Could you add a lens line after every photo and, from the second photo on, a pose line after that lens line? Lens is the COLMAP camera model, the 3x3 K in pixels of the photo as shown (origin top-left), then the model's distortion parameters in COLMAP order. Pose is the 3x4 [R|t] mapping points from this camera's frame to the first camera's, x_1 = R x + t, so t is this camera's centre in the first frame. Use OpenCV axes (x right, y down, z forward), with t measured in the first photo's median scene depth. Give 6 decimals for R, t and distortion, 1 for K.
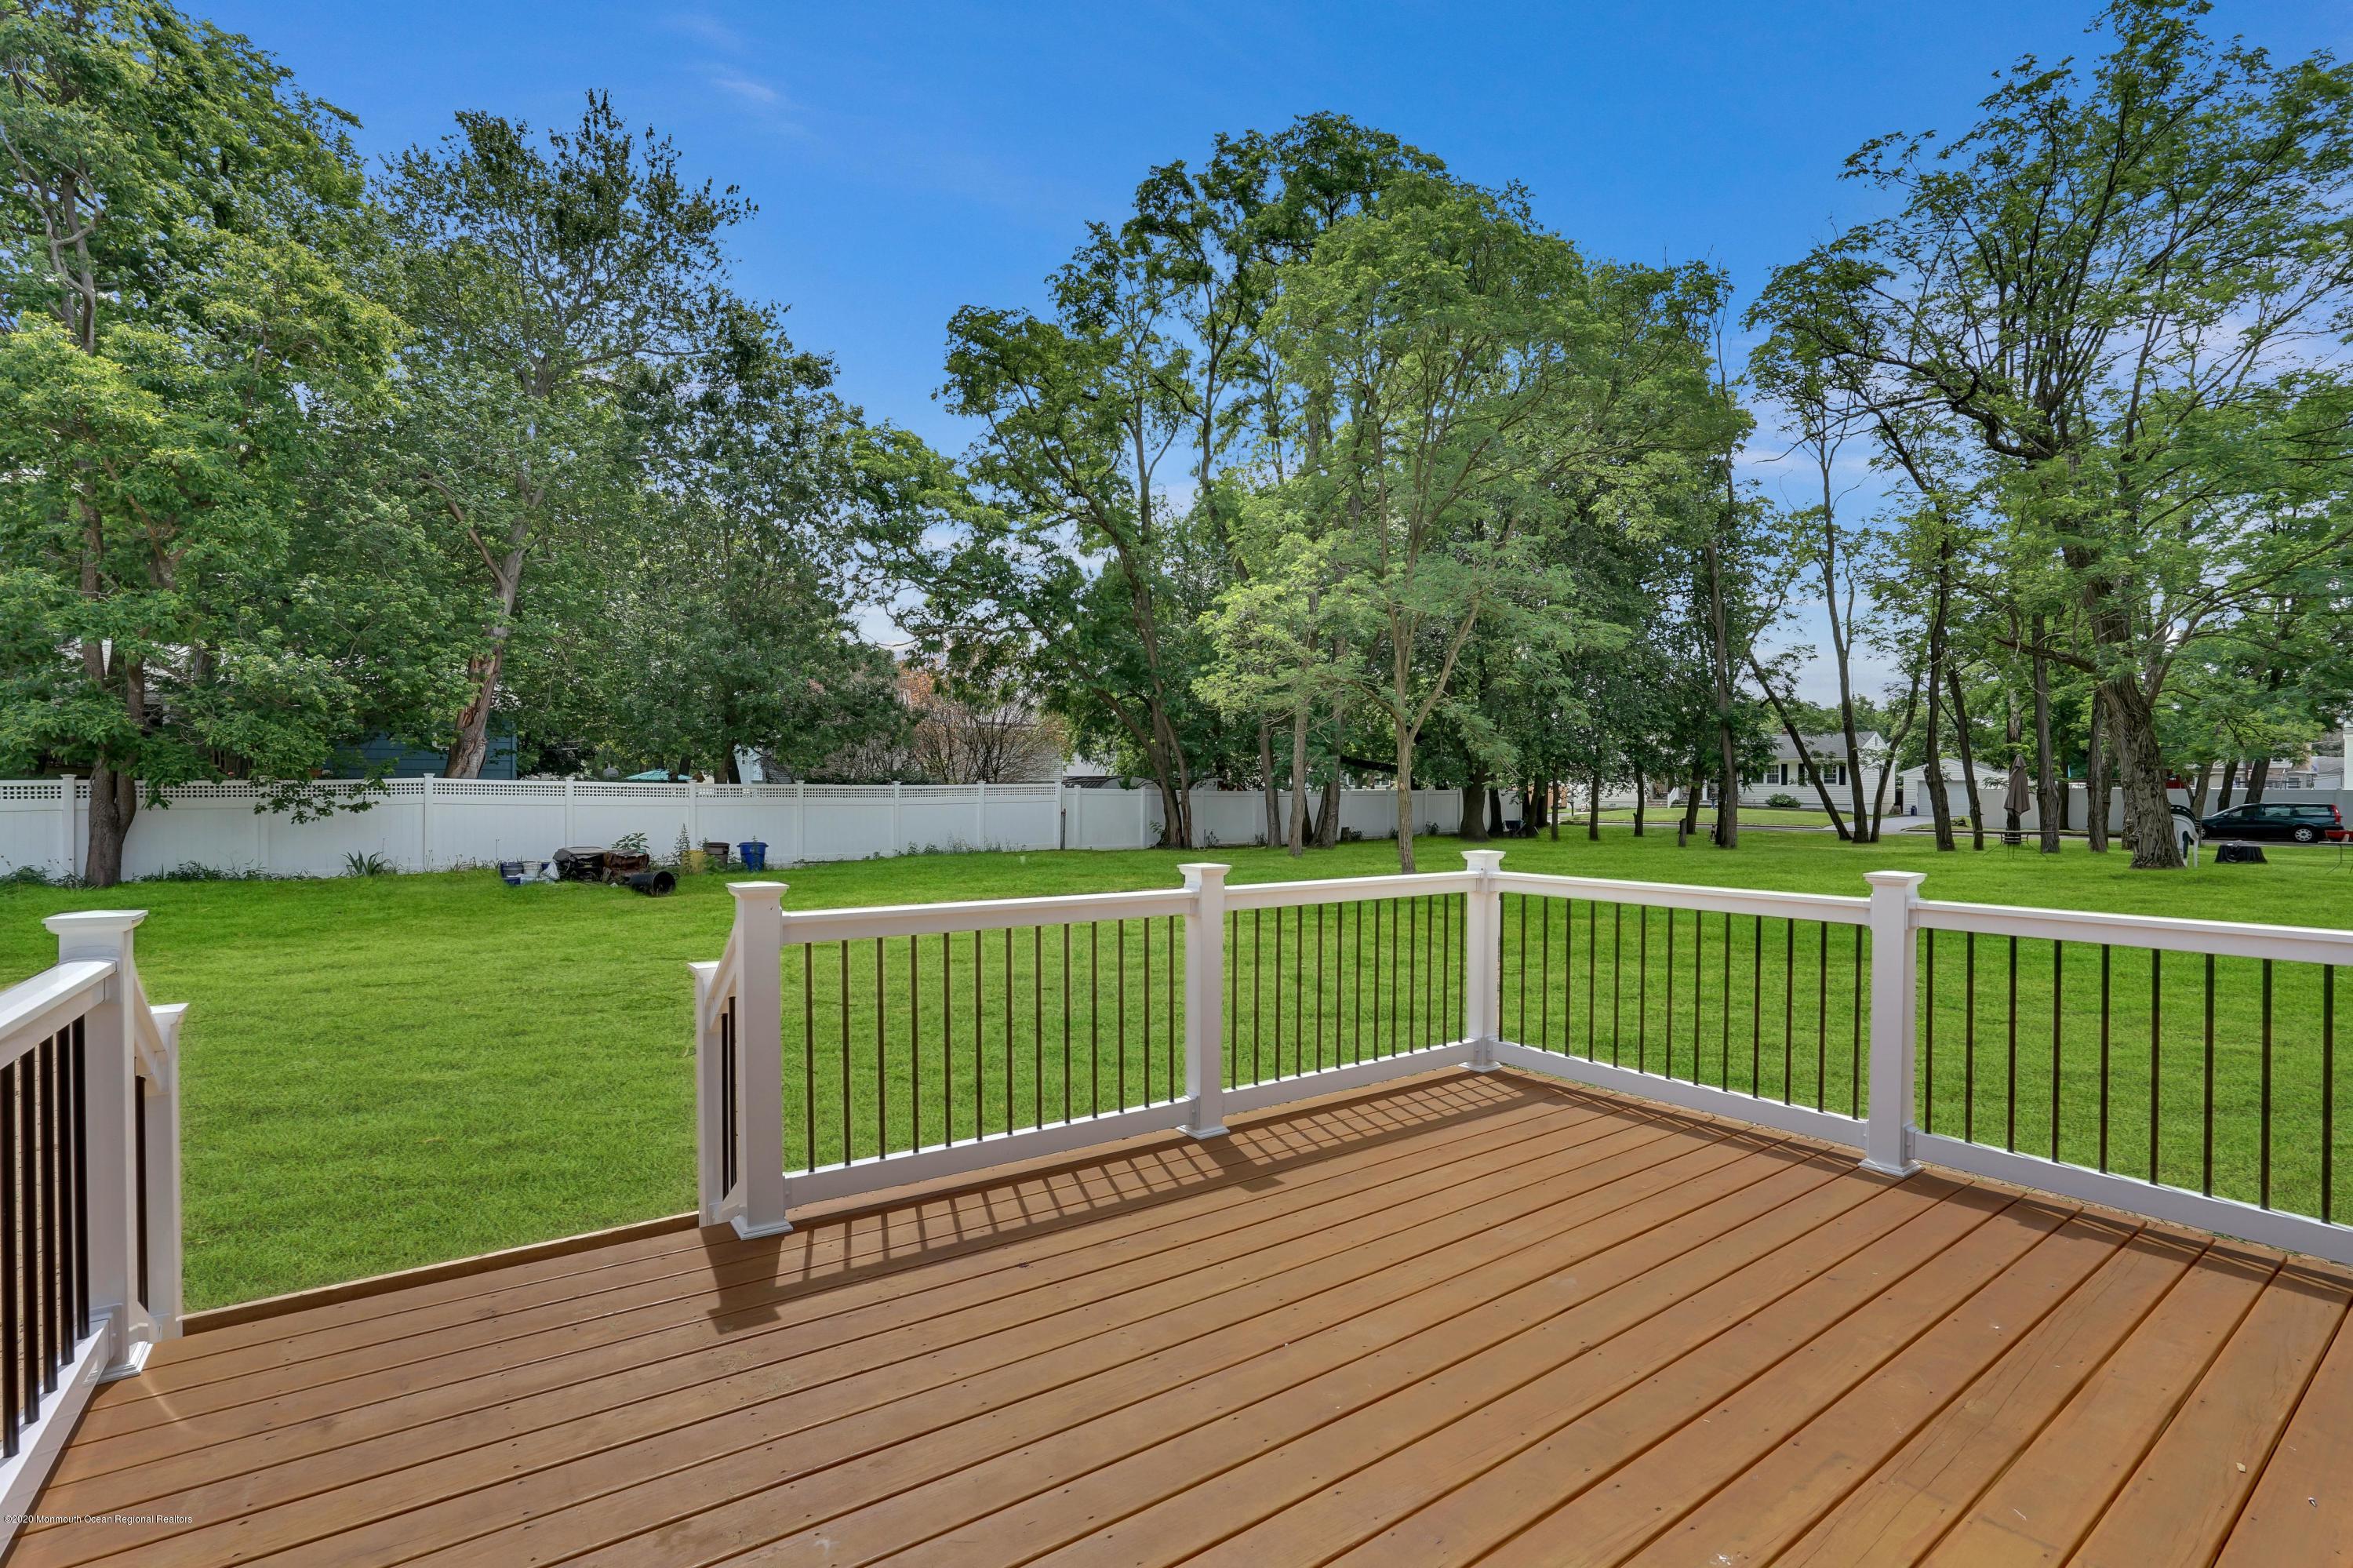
lens RADIAL K [[1102.7, 0, 1173.3], [0, 1102.7, 797.5], [0, 0, 1]] dist [-0.065252, 0.029860]
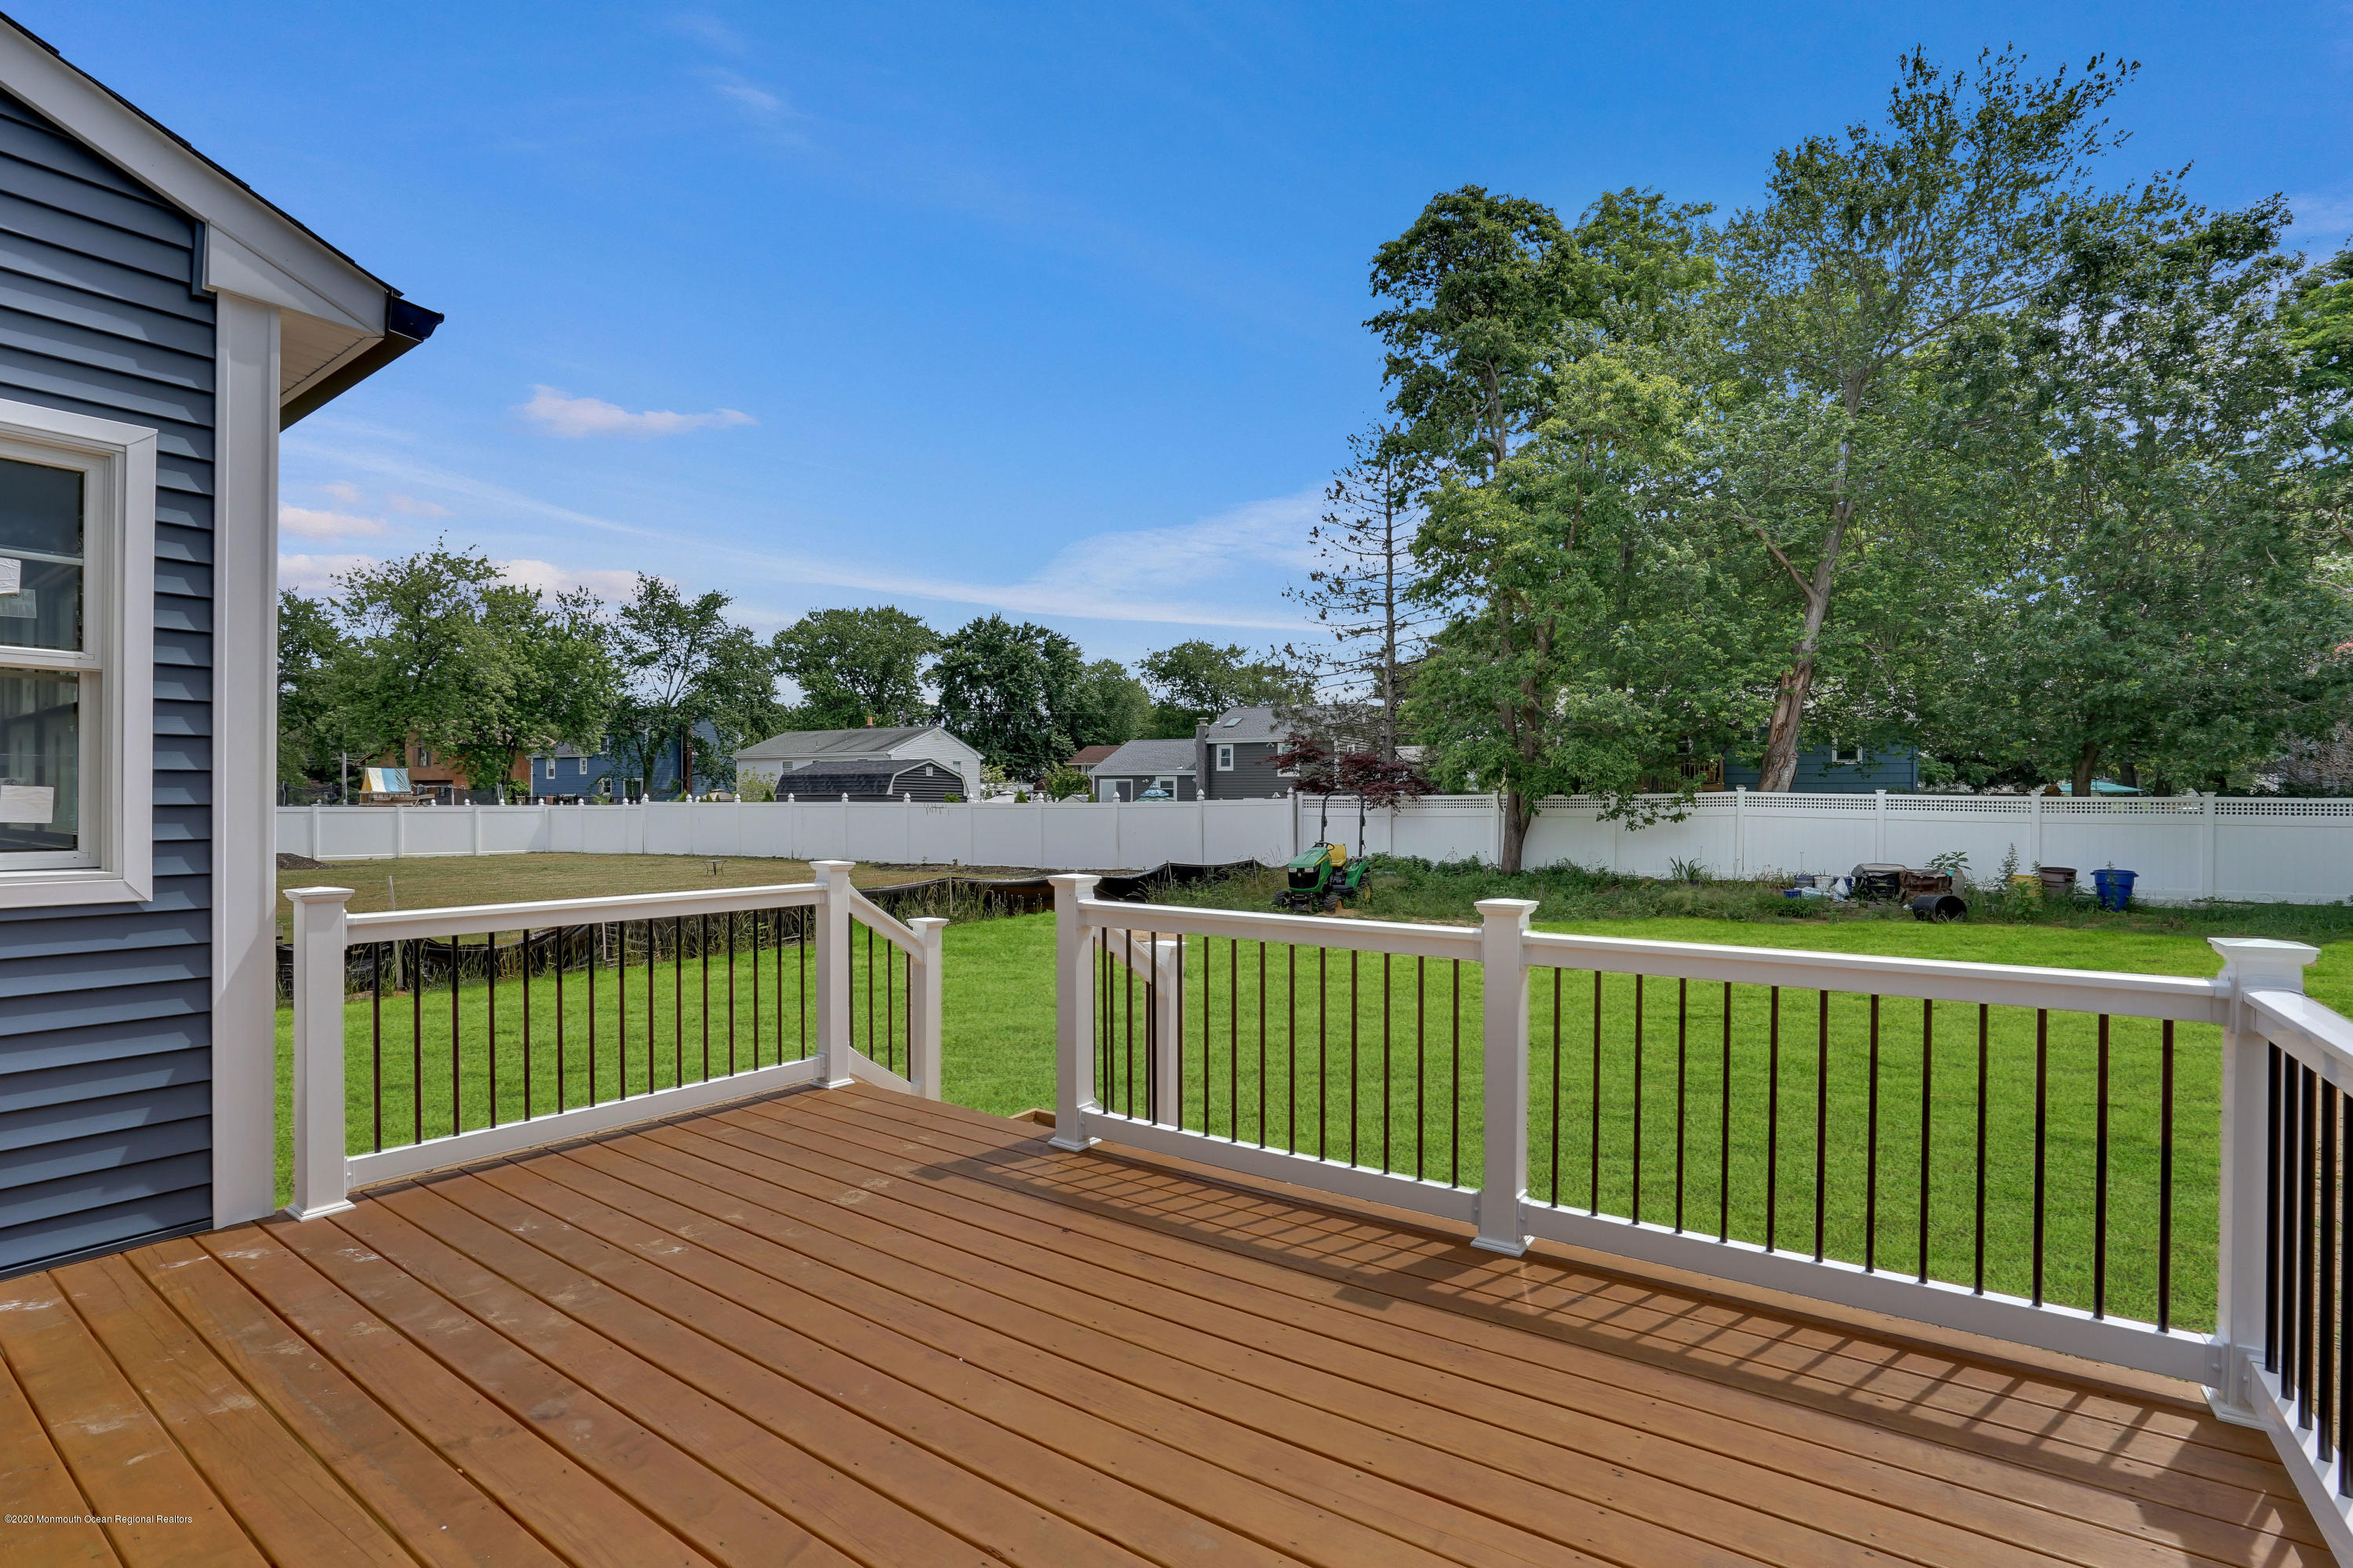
lens RADIAL K [[1102.7, 0, 1173.3], [0, 1102.7, 797.5], [0, 0, 1]] dist [-0.065252, 0.029860]
pose [[0.332080, -0.000494, -0.943251, 0.168831], [-0.010811, 0.999932, -0.004330, -0.001880], [0.943189, 0.011635, 0.332052, 0.128470]]
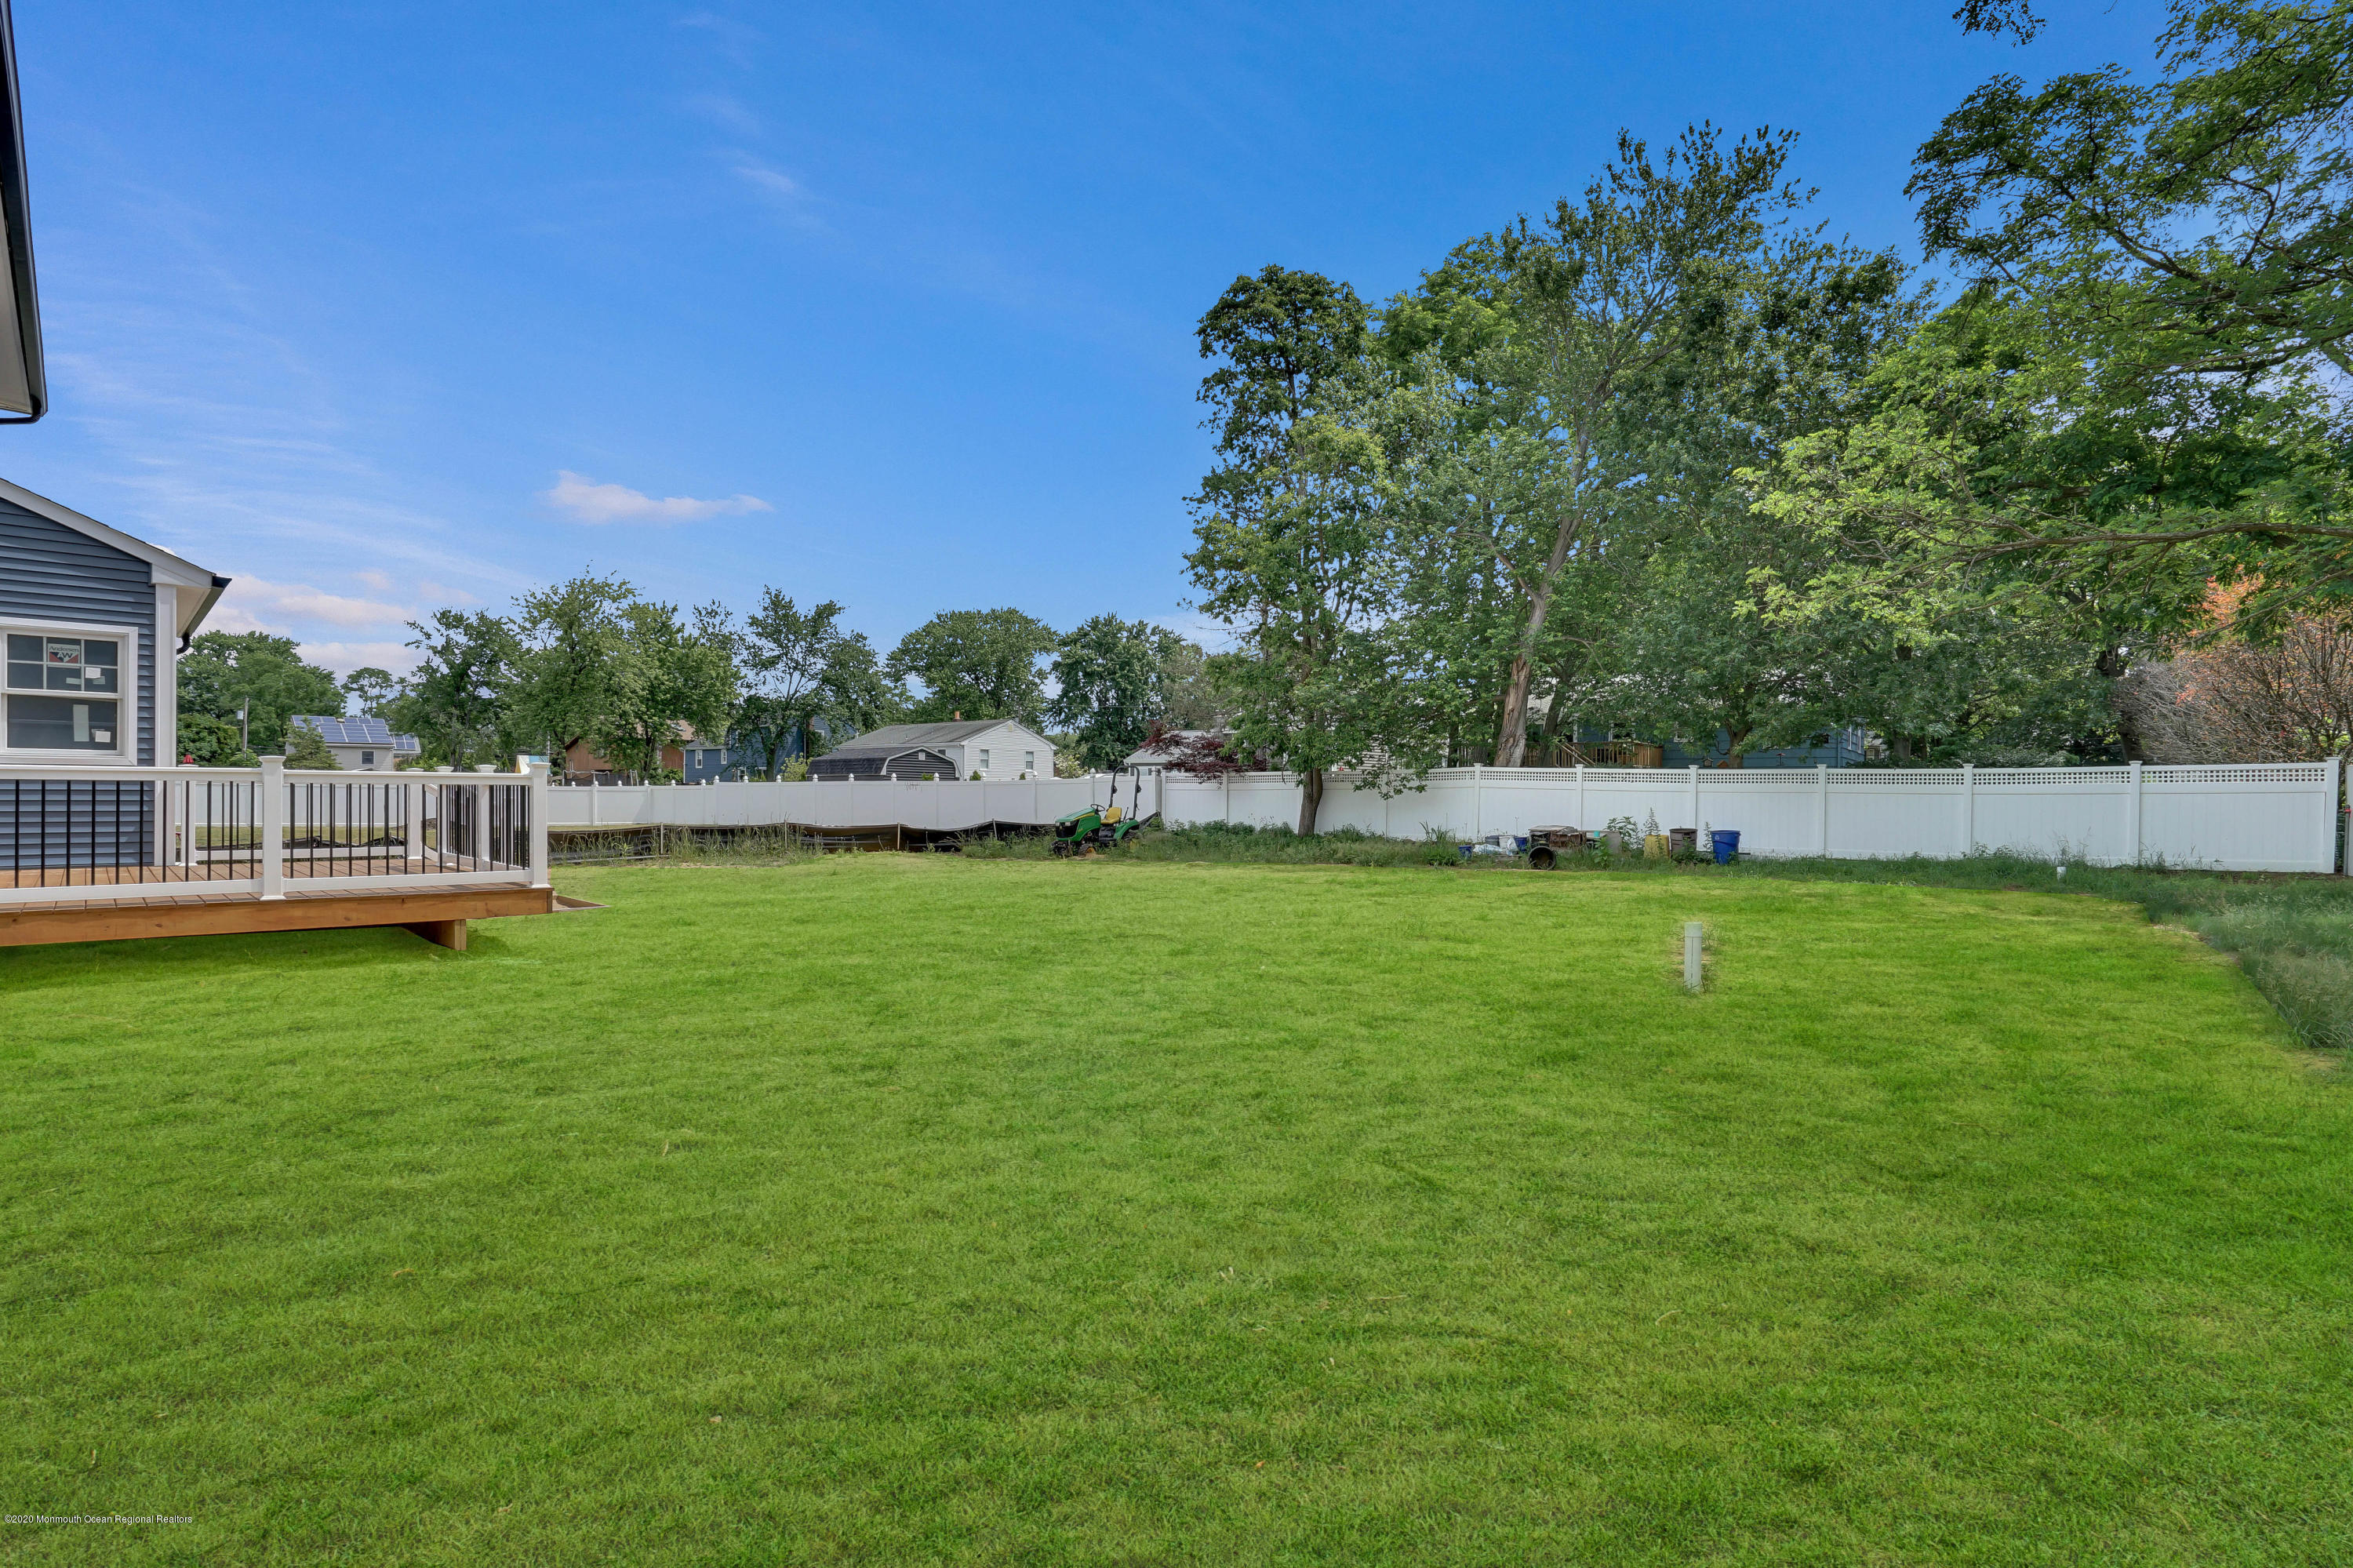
lens RADIAL K [[1131.6, 0, 1183.8], [0, 1131.6, 801.8], [0, 0, 1]] dist [-0.071937, 0.032125]
pose [[0.173394, 0.007901, -0.984821, 0.667336], [-0.015048, 0.999872, 0.005372, 0.025061], [0.984738, 0.013888, 0.173491, 0.514191]]
